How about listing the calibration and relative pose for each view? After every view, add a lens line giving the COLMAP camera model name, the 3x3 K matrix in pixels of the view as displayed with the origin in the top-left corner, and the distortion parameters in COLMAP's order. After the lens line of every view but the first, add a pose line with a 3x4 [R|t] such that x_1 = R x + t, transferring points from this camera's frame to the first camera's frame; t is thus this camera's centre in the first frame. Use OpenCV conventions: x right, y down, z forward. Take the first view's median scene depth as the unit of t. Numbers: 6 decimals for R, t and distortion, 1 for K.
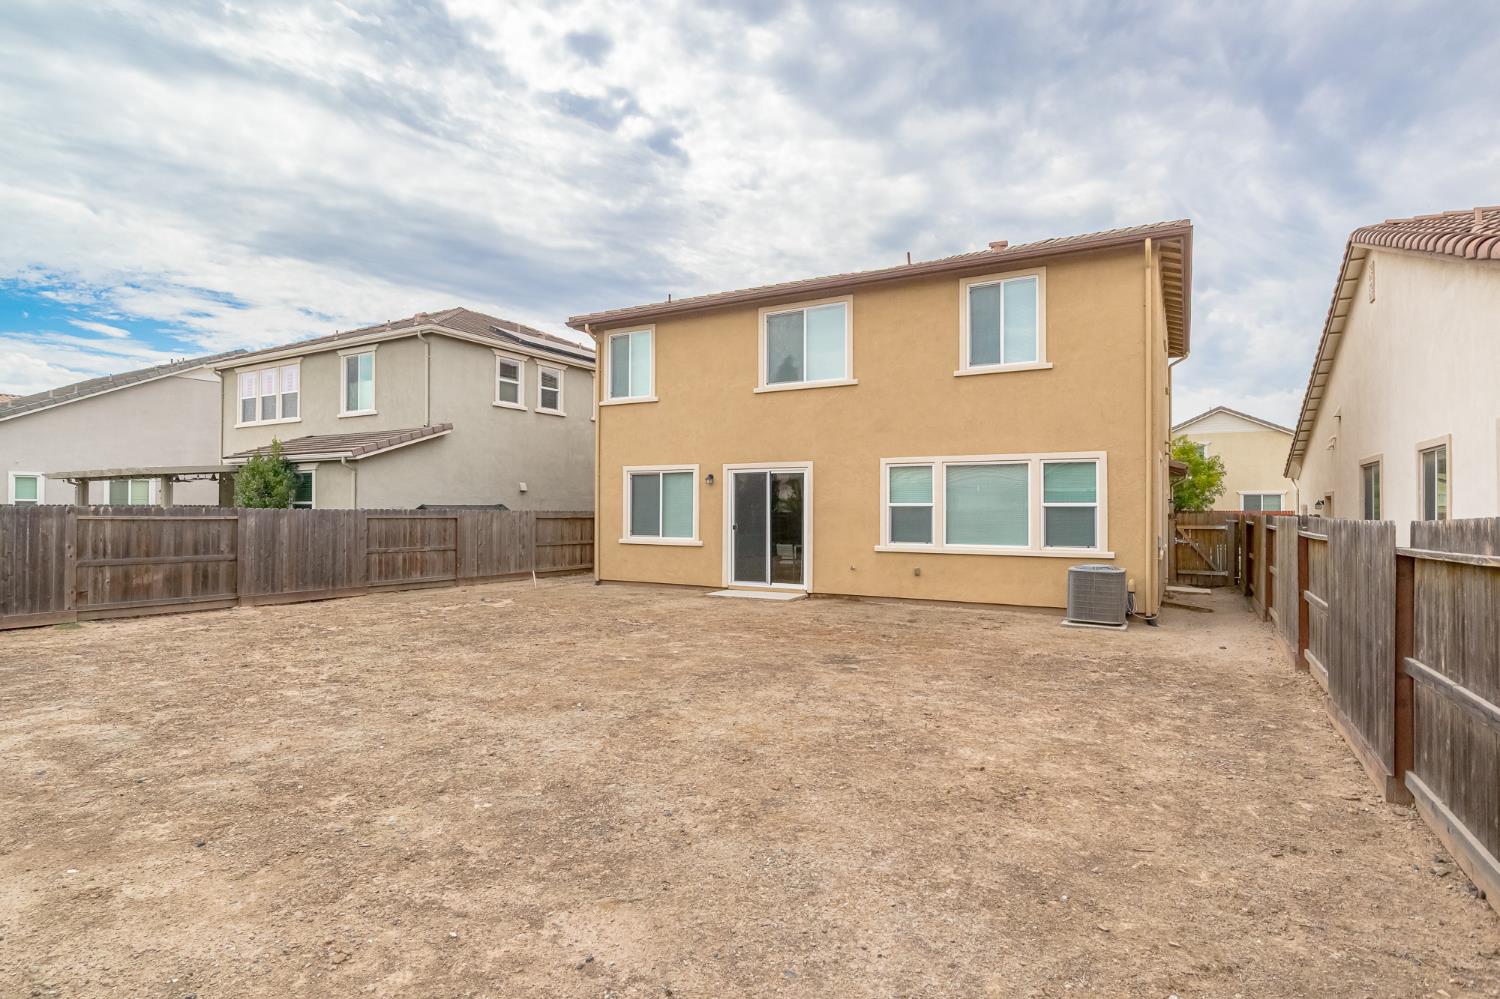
lens RADIAL K [[776.9, 0, 750.3], [0, 776.9, 497.6], [0, 0, 1]] dist [-0.002743, -0.001331]
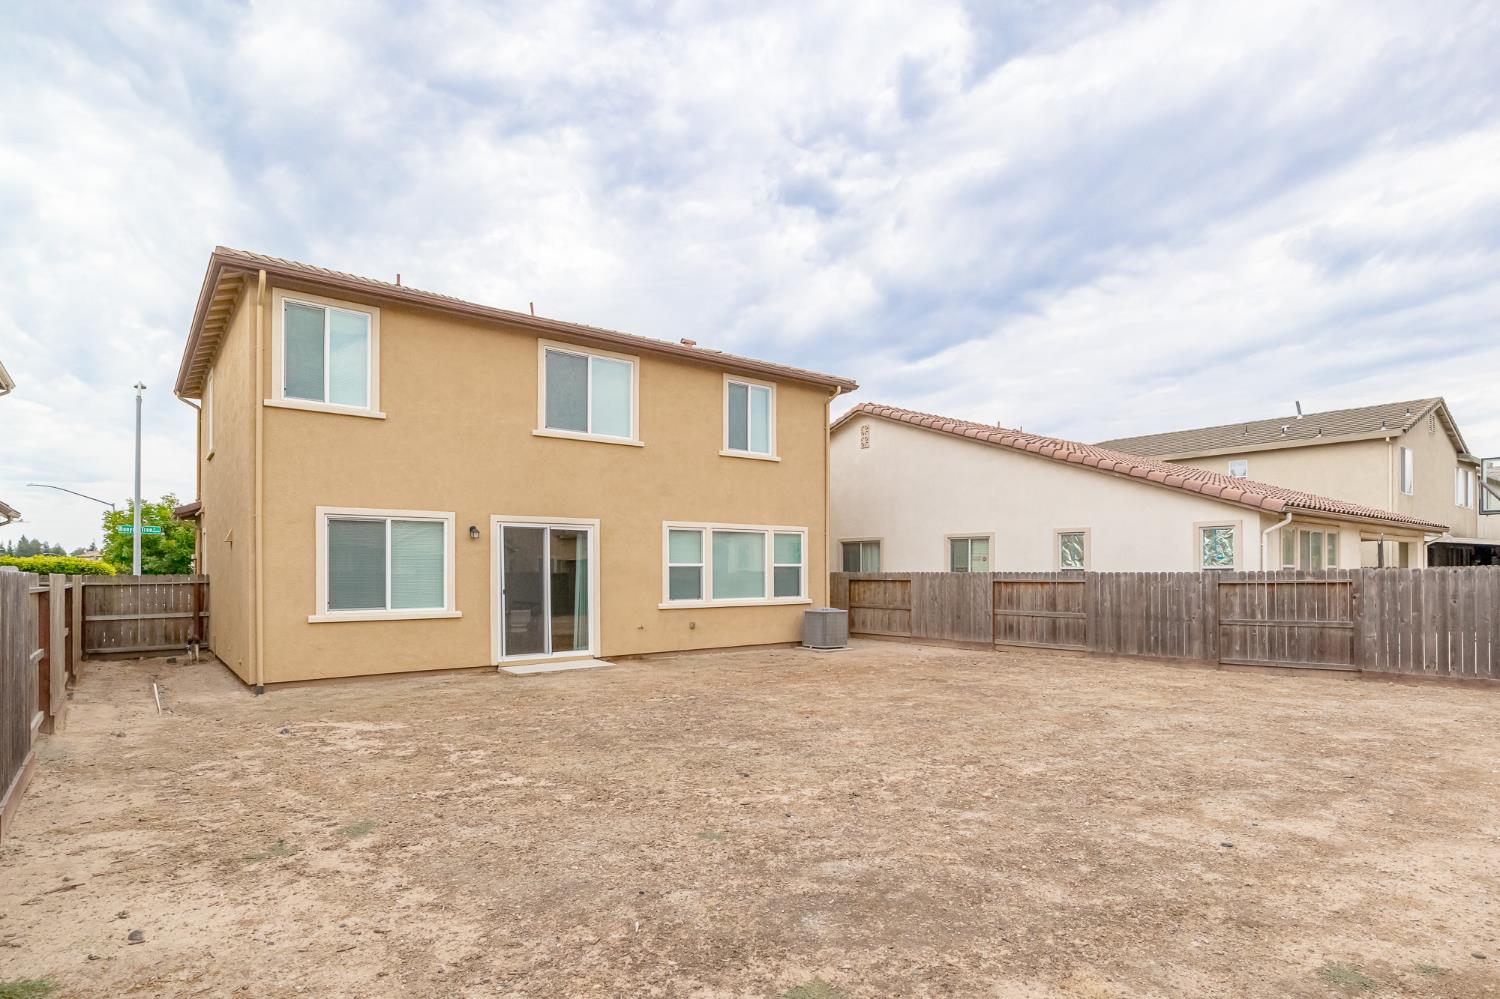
lens RADIAL K [[776.9, 0, 778.5], [0, 776.9, 572.3], [0, 0, 1]] dist [-0.002743, -0.001331]
pose [[0.362690, -0.003112, 0.931905, -0.742267], [-0.005993, 0.999966, 0.005672, 0.012018], [-0.931891, -0.007642, 0.362659, 0.460415]]
